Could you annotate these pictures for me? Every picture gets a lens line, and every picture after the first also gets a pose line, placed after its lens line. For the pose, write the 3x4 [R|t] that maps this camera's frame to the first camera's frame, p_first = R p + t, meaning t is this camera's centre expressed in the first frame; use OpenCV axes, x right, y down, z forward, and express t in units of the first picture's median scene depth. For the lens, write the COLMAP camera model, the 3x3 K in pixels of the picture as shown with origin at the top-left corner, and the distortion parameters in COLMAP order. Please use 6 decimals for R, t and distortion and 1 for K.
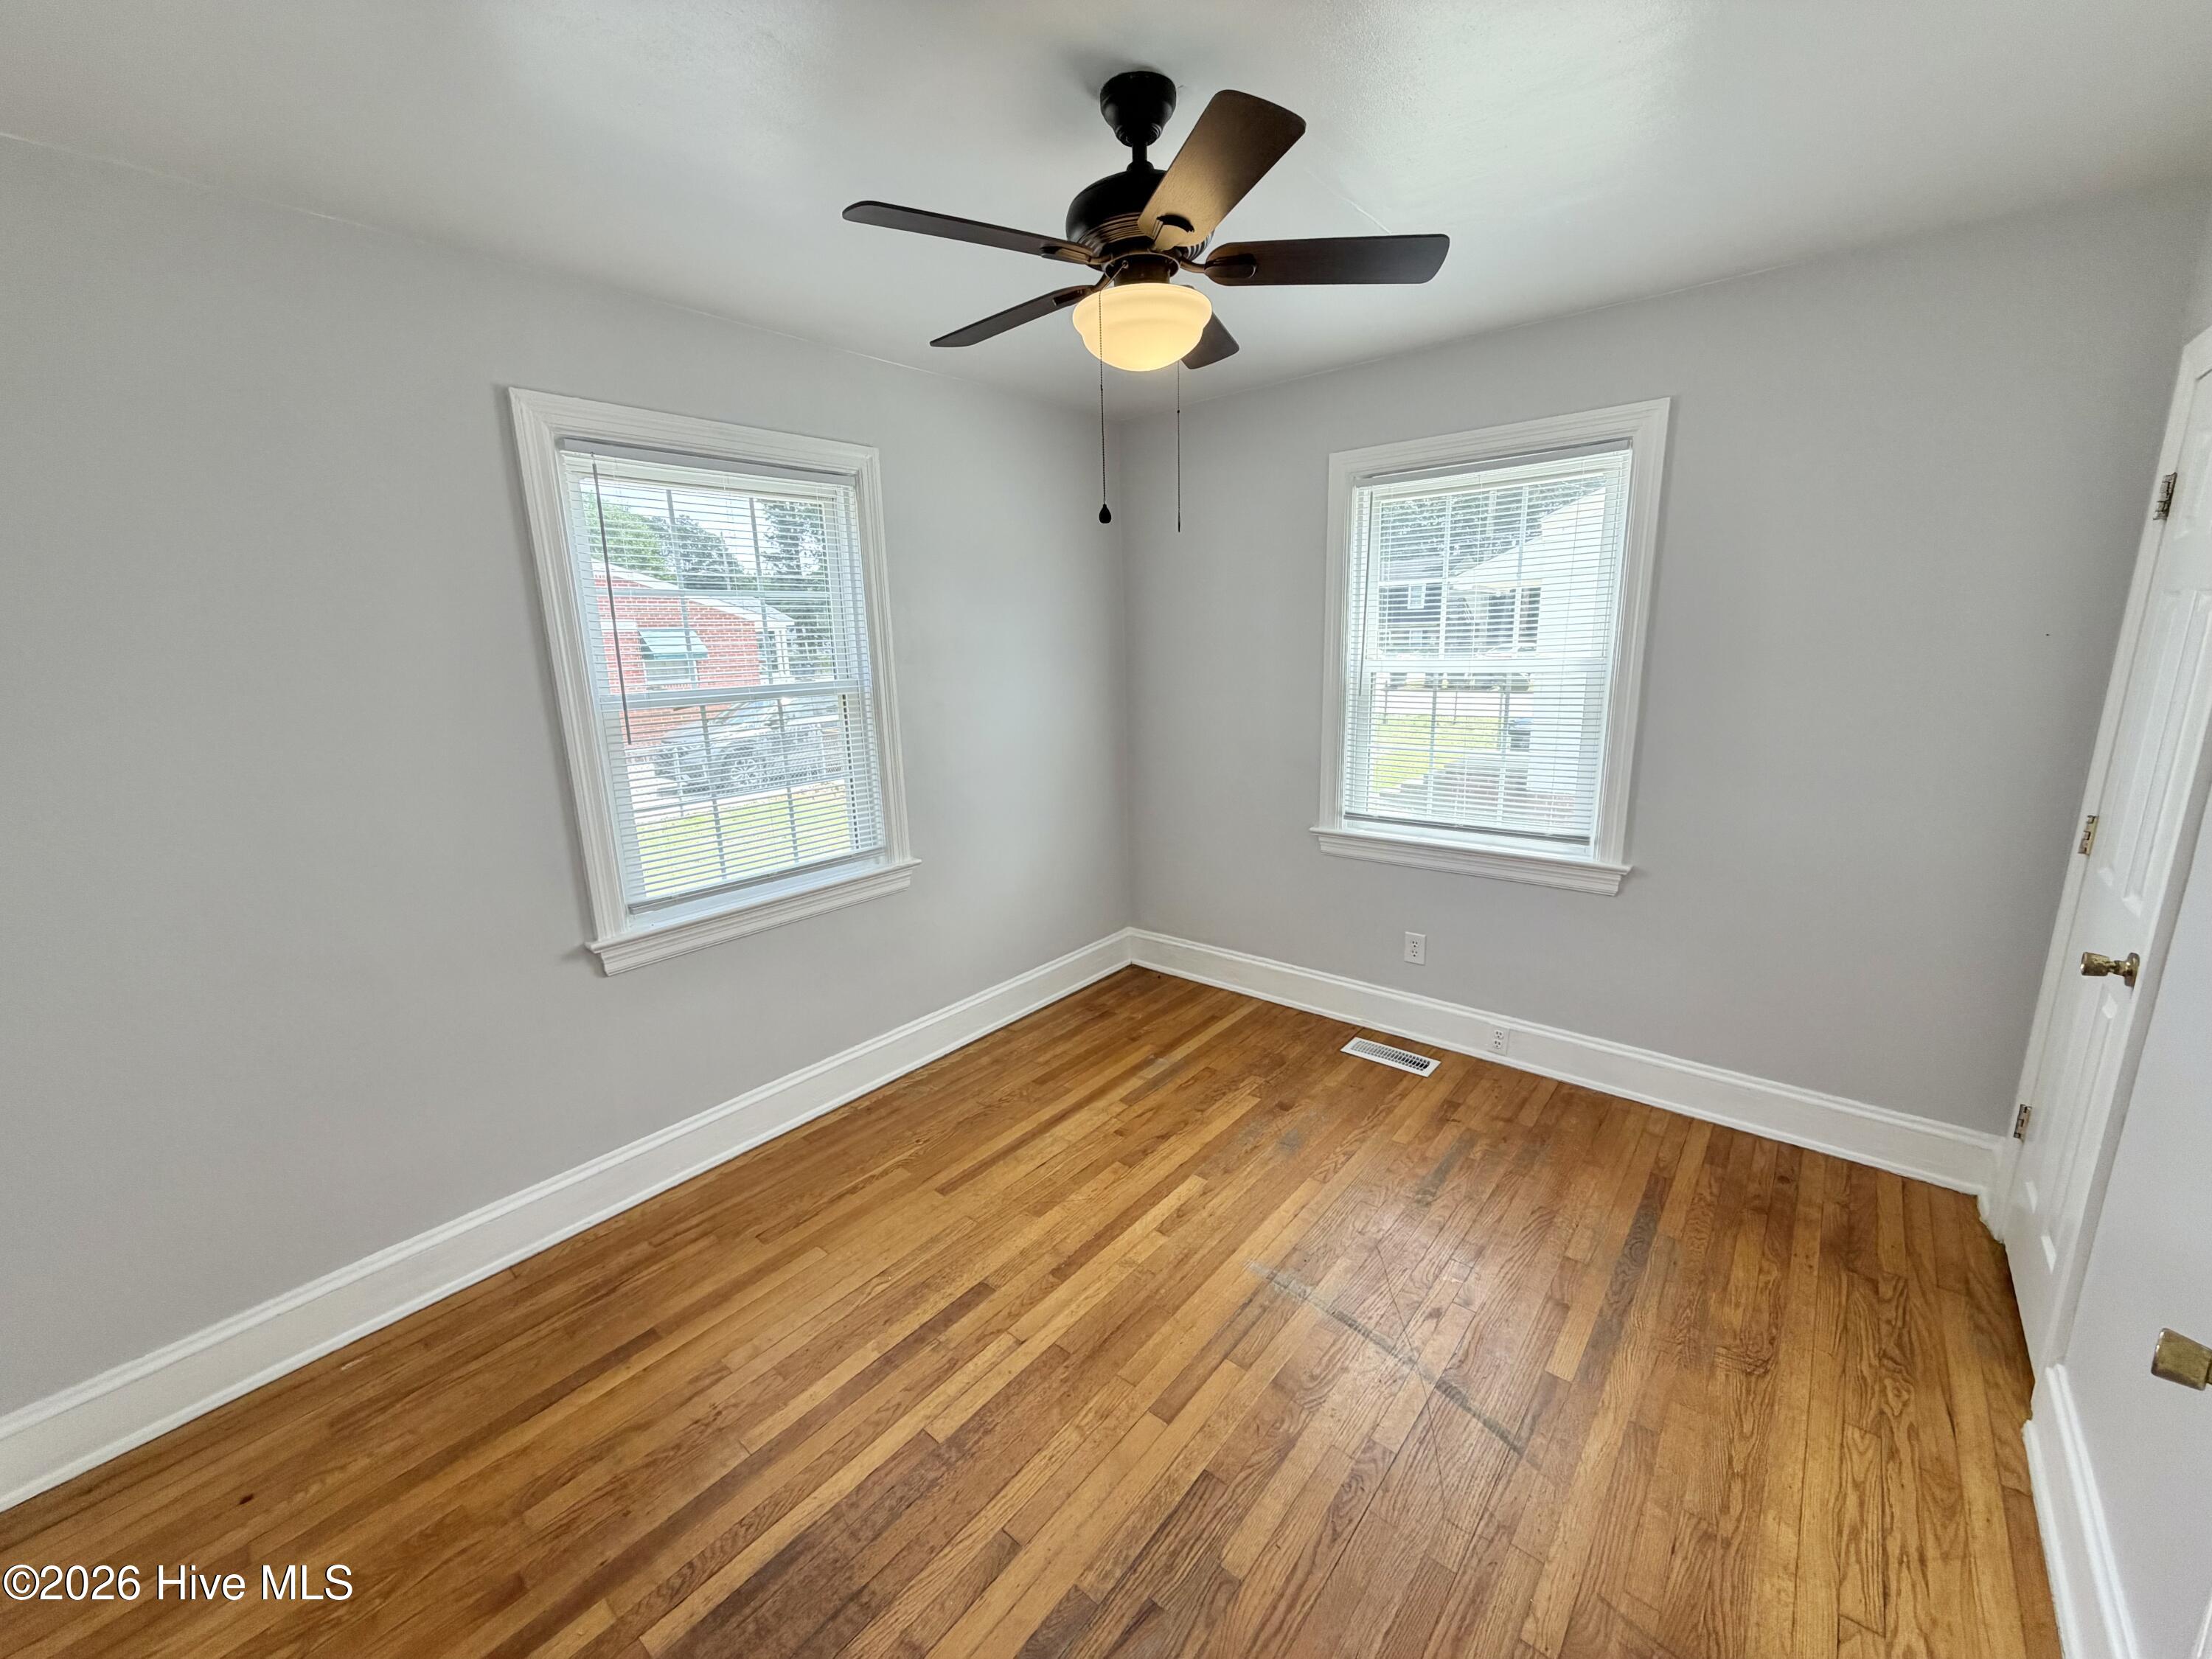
lens RADIAL K [[888.0, 0, 1113.8], [0, 888.0, 835.6], [0, 0, 1]] dist [0.003525, 0.000146]
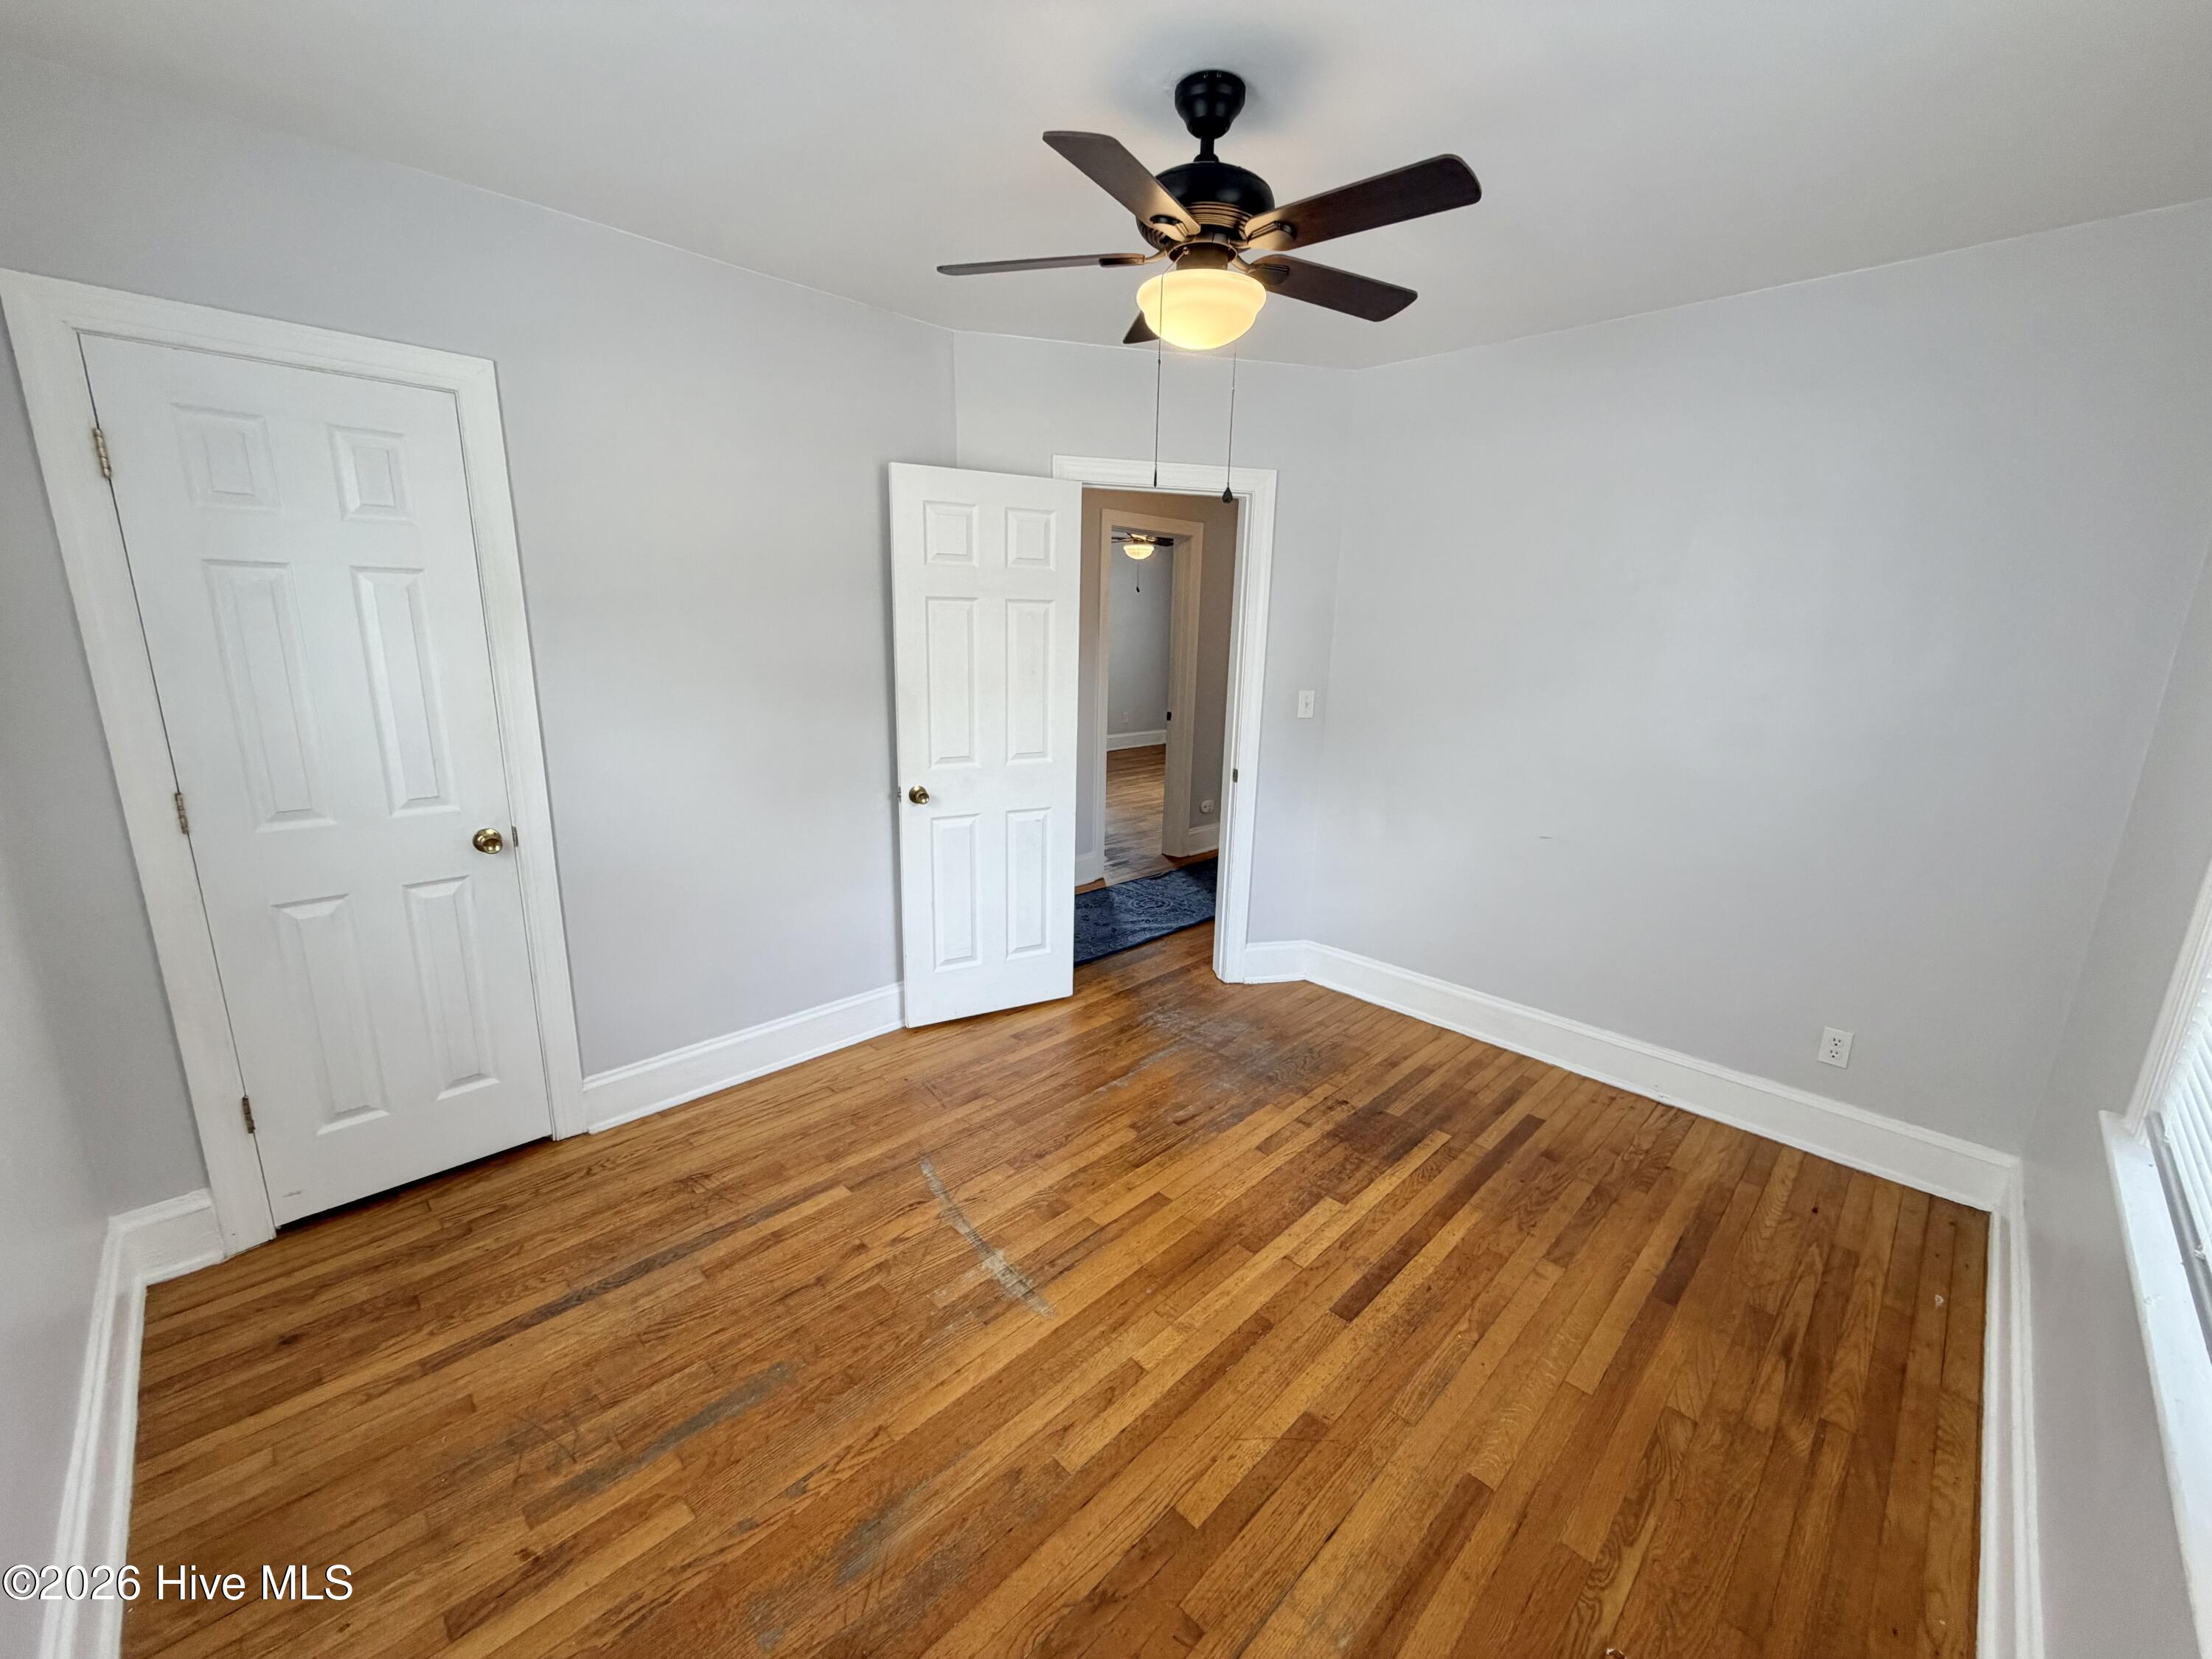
lens RADIAL K [[888.0, 0, 1102.5], [0, 888.0, 831.0], [0, 0, 1]] dist [0.003525, 0.000146]
pose [[-0.994781, -0.017773, 0.100476, 0.017437], [0.028455, 0.897328, 0.440447, -0.350663], [-0.097988, 0.441007, -0.892139, 1.646753]]
